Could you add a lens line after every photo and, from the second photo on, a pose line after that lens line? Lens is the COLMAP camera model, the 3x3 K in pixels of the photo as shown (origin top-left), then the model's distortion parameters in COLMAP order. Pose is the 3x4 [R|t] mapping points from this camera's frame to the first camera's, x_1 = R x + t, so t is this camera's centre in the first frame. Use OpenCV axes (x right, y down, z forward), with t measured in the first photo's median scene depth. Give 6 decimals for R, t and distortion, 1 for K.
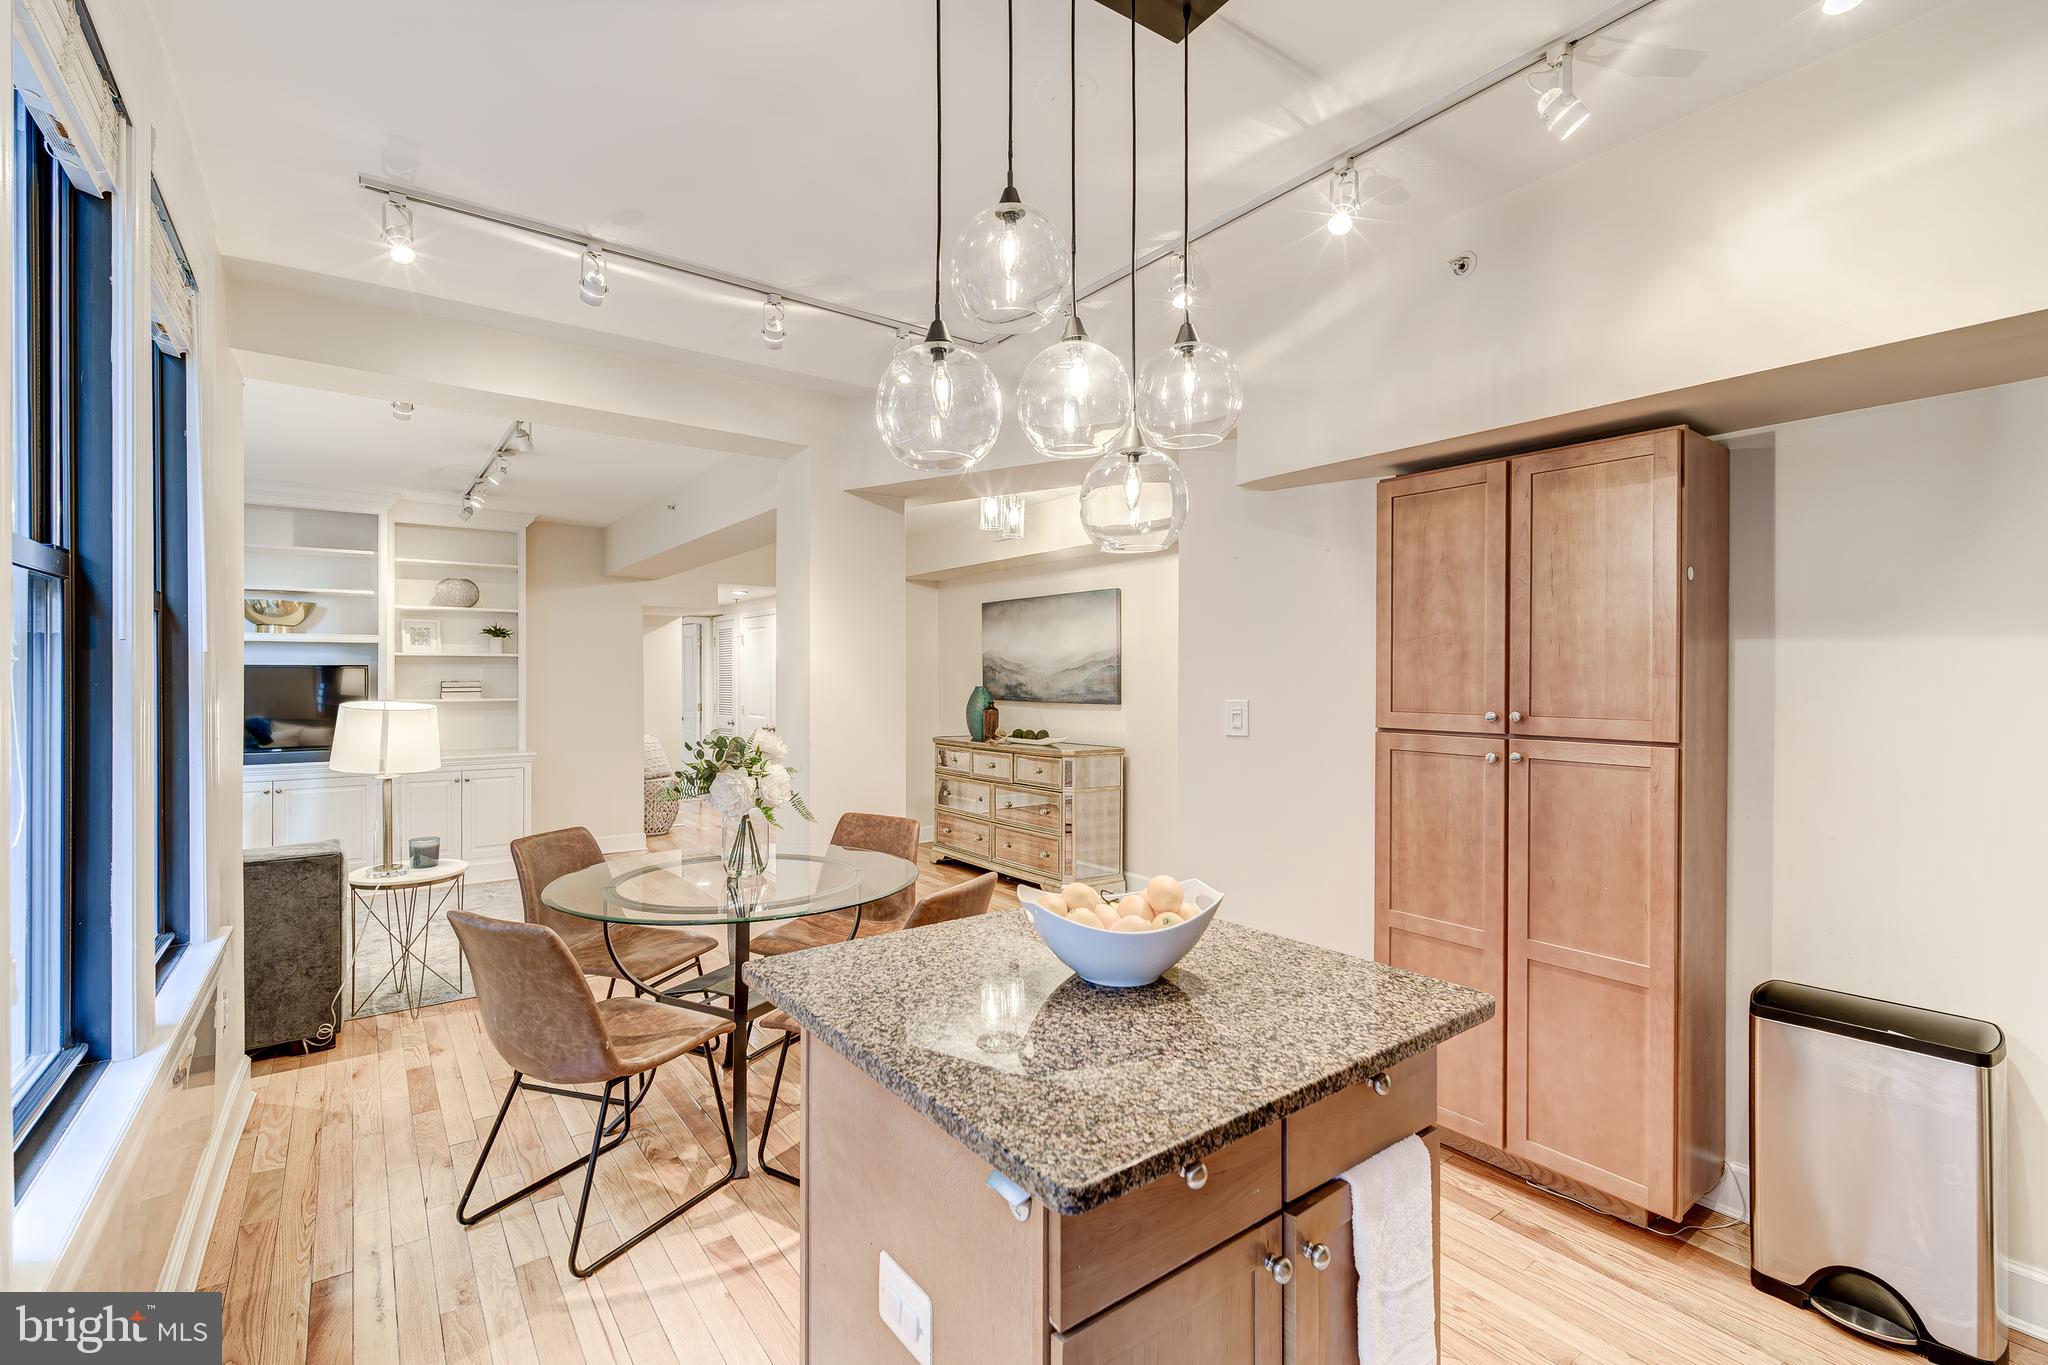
lens RADIAL K [[897.4, 0, 1009.5], [0, 897.4, 679.6], [0, 0, 1]] dist [0.005214, -0.000034]
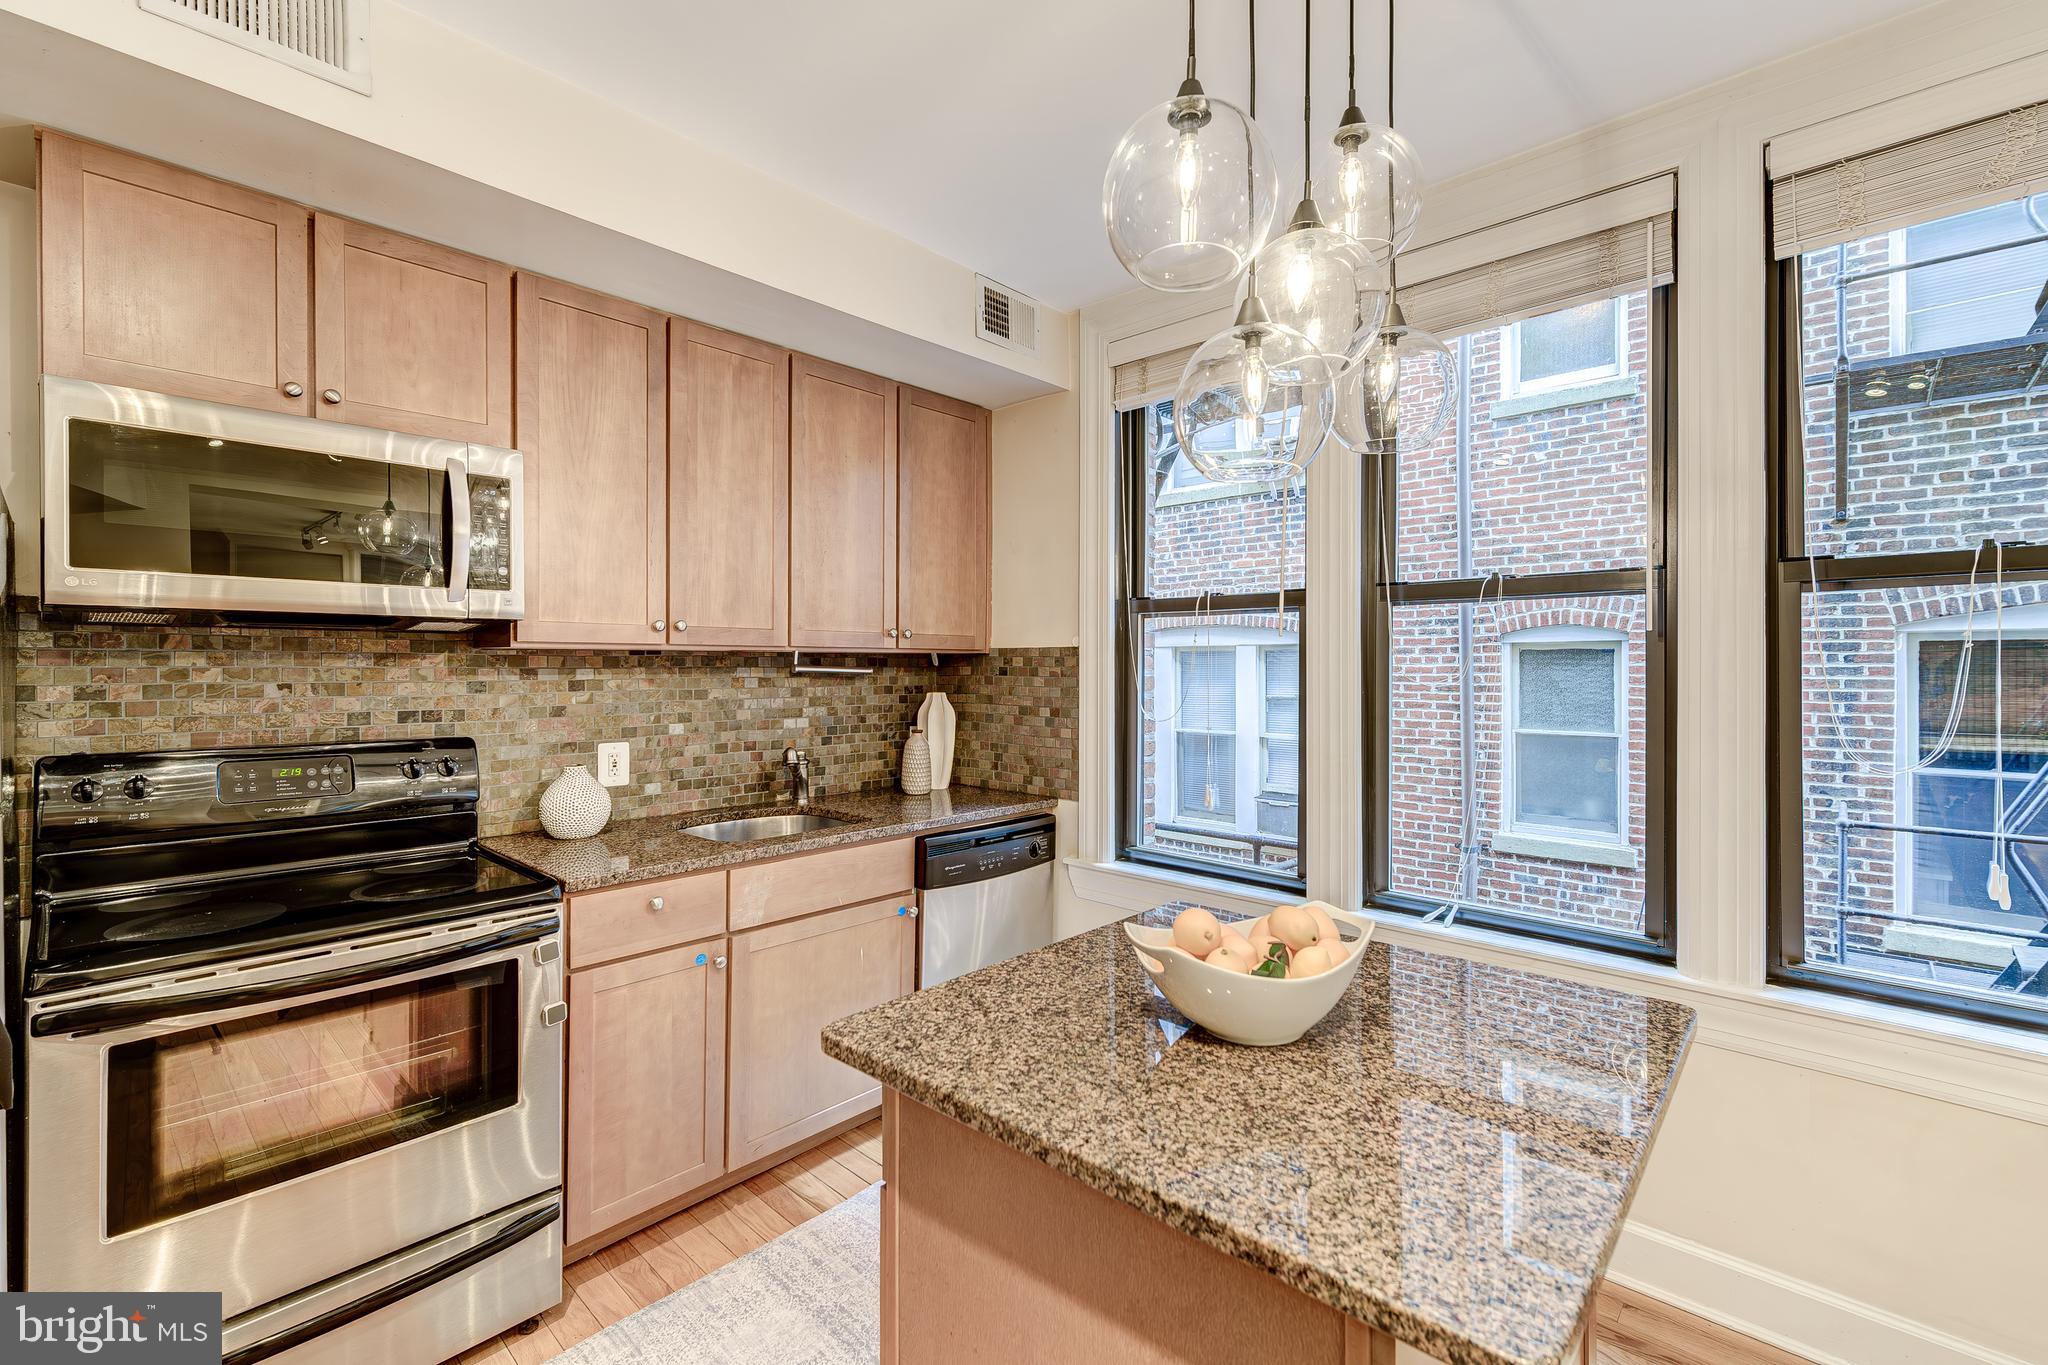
lens RADIAL K [[897.4, 0, 1029.7], [0, 897.4, 666.6], [0, 0, 1]] dist [0.005214, -0.000034]
pose [[-0.985032, 0.001629, -0.172362, 0.116650], [0.001029, 0.999993, 0.003568, 0.000339], [0.172366, 0.003337, -0.985027, 0.450829]]
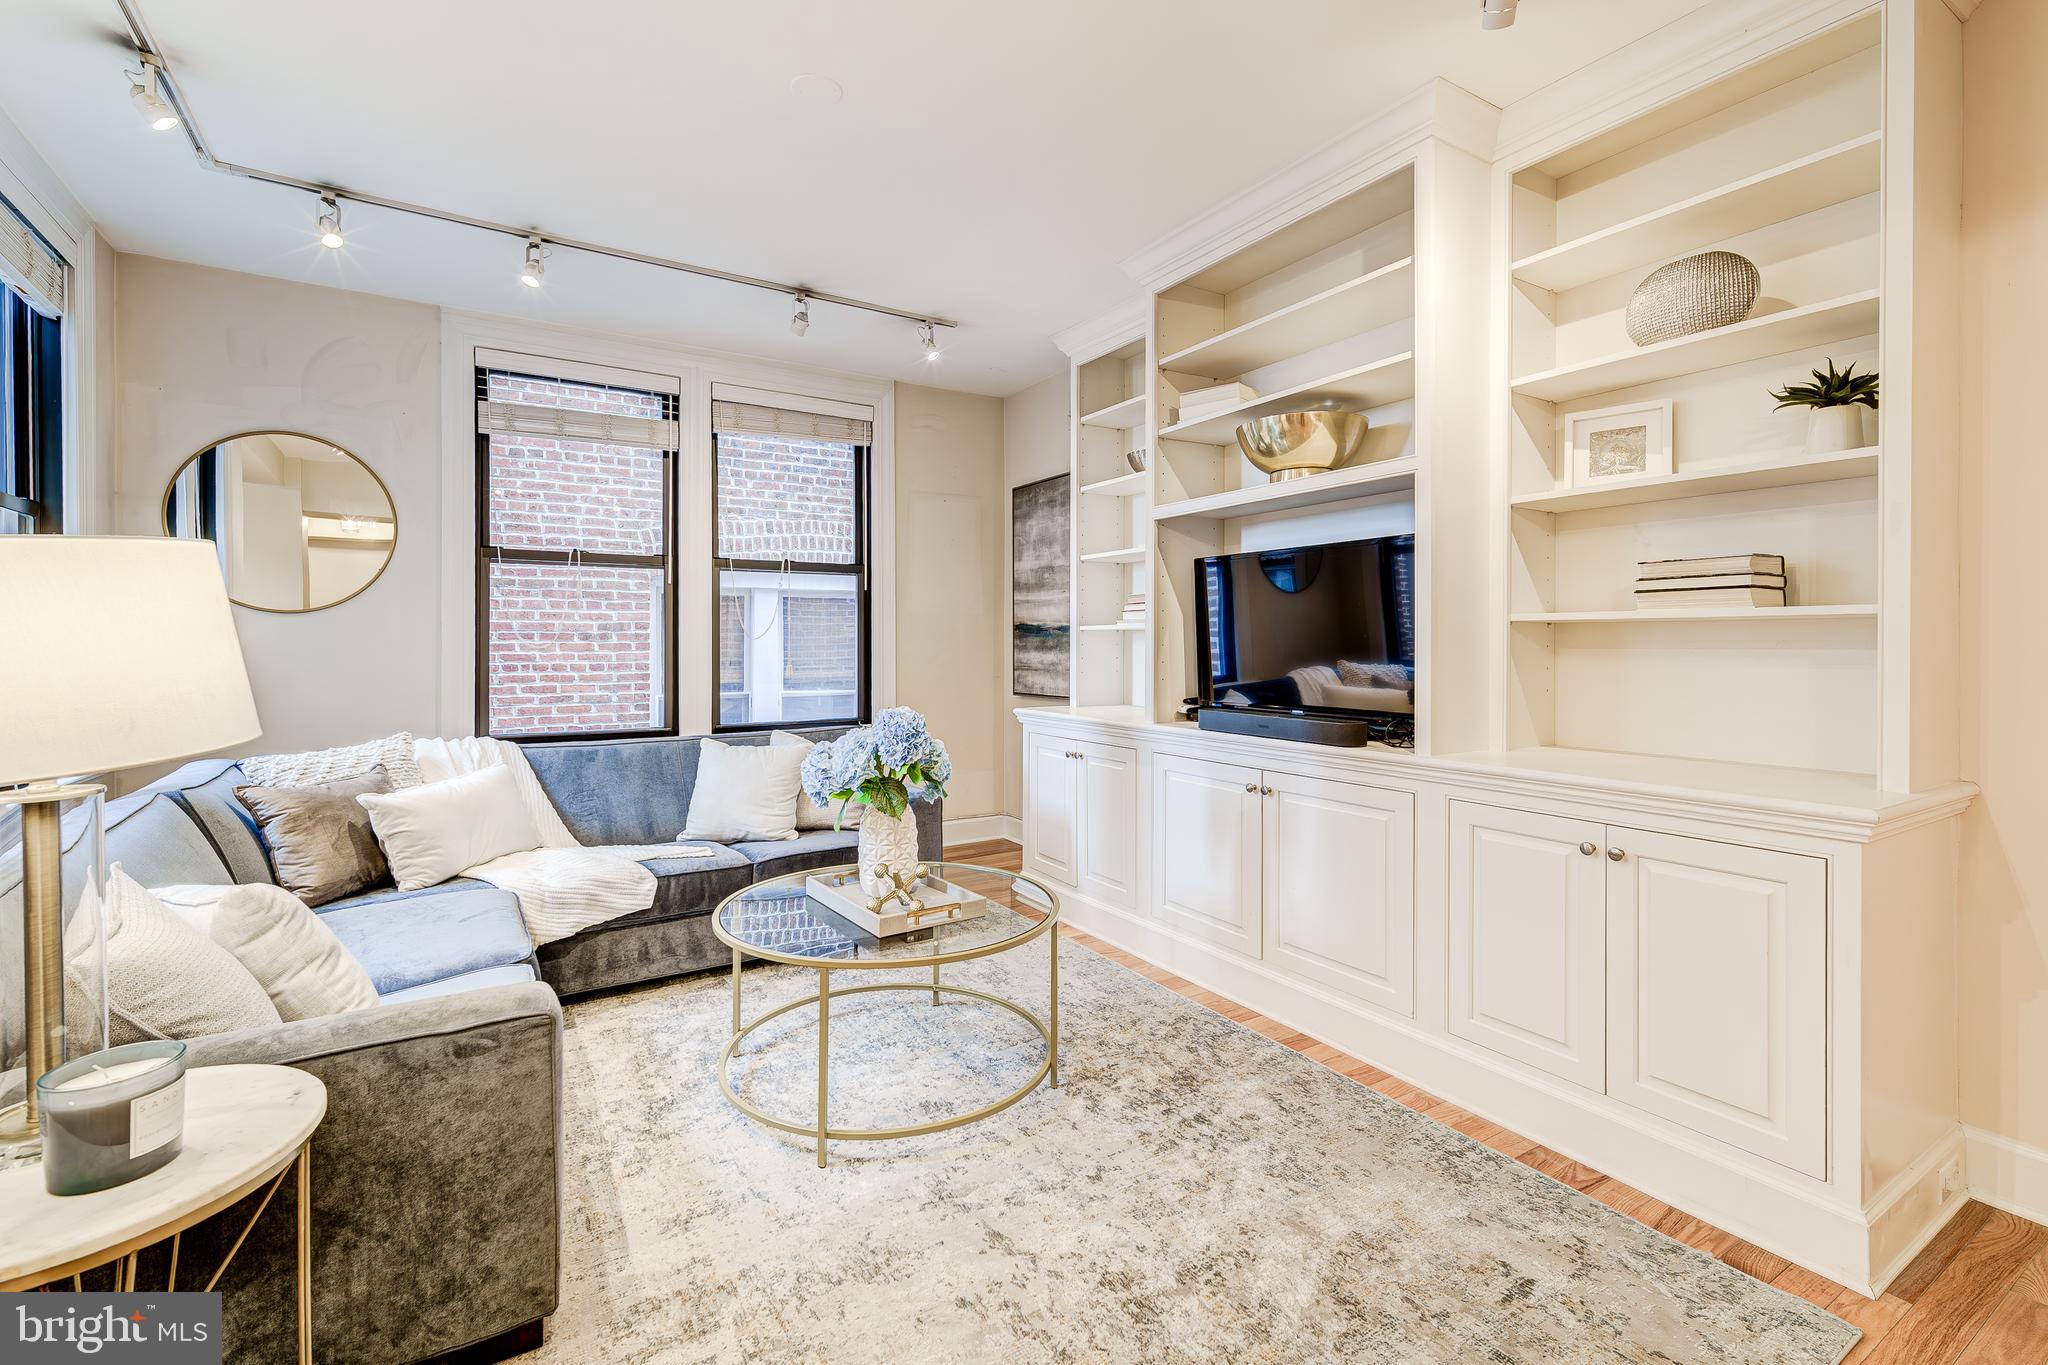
lens RADIAL K [[897.4, 0, 1014.2], [0, 897.4, 641.8], [0, 0, 1]] dist [0.005214, -0.000034]
pose [[-0.083713, 0.000129, -0.996490, -0.277798], [-0.003066, 0.999995, 0.000387, 0.037335], [0.996485, 0.003087, -0.083712, 0.851010]]
